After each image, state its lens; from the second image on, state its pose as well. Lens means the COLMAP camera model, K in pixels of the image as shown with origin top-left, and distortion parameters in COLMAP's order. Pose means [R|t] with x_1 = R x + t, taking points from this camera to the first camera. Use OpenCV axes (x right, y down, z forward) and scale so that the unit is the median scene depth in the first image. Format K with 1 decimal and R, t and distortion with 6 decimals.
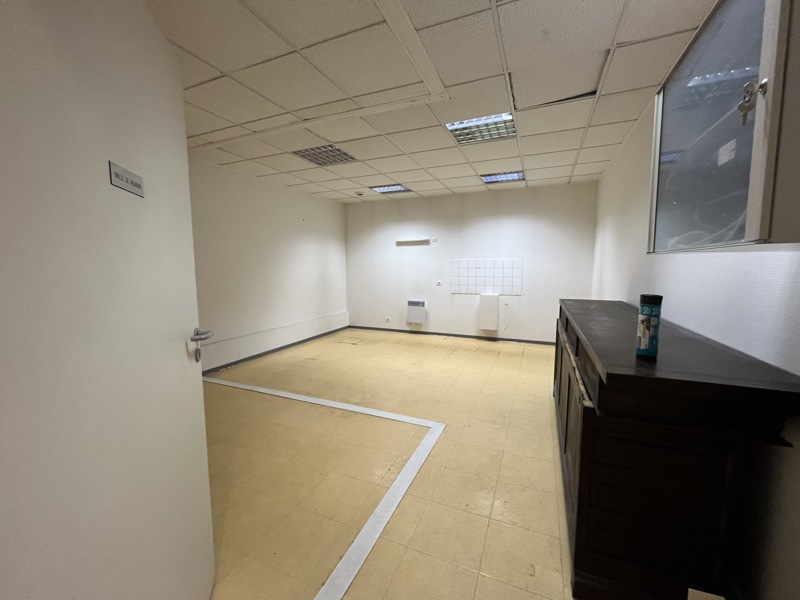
lens RADIAL K [[322.7, 0, 400.4], [0, 322.7, 299.0], [0, 0, 1]] dist [-0.003325, -0.000161]
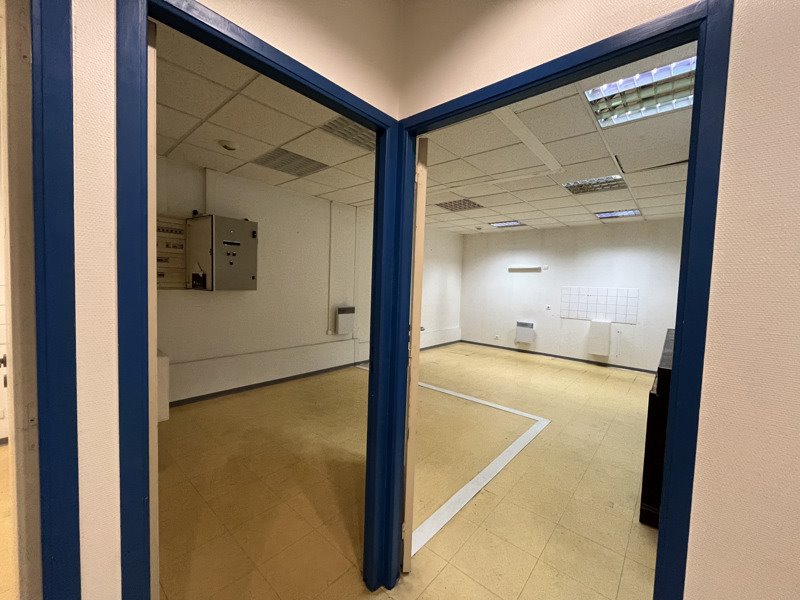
lens RADIAL K [[322.7, 0, 398.0], [0, 322.7, 299.7], [0, 0, 1]] dist [-0.003325, -0.000161]
pose [[0.950028, 0.051138, -0.307946, -0.031109], [-0.067649, 0.996775, -0.043176, 0.006340], [0.304745, 0.061850, 0.950424, -0.200327]]
